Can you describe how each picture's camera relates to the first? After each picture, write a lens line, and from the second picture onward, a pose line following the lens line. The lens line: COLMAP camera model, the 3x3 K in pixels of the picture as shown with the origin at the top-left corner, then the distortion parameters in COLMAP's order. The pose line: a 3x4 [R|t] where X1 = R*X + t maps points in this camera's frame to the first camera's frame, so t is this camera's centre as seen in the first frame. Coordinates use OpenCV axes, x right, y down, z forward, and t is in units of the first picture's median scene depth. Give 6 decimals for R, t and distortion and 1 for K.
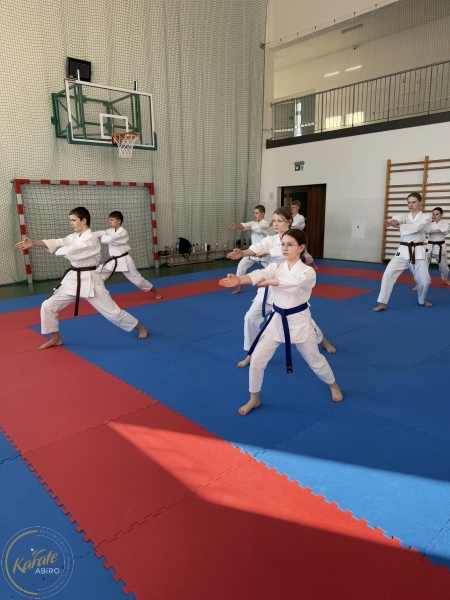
lens RADIAL K [[437.5, 0, 225.0], [0, 437.5, 300.0], [0, 0, 1]] dist [0.048564, -0.000540]
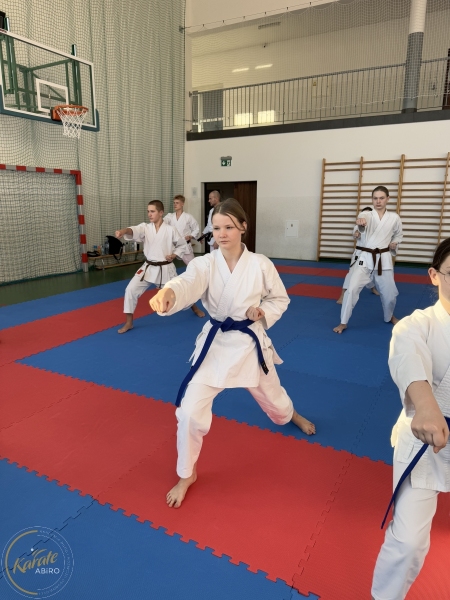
lens RADIAL K [[437.5, 0, 225.0], [0, 437.5, 300.0], [0, 0, 1]] dist [0.048564, -0.000540]
pose [[0.950935, -0.047498, 0.305722, -0.157545], [0.046474, 0.998863, 0.010634, -0.013714], [-0.305880, 0.004096, 0.952061, 0.099008]]
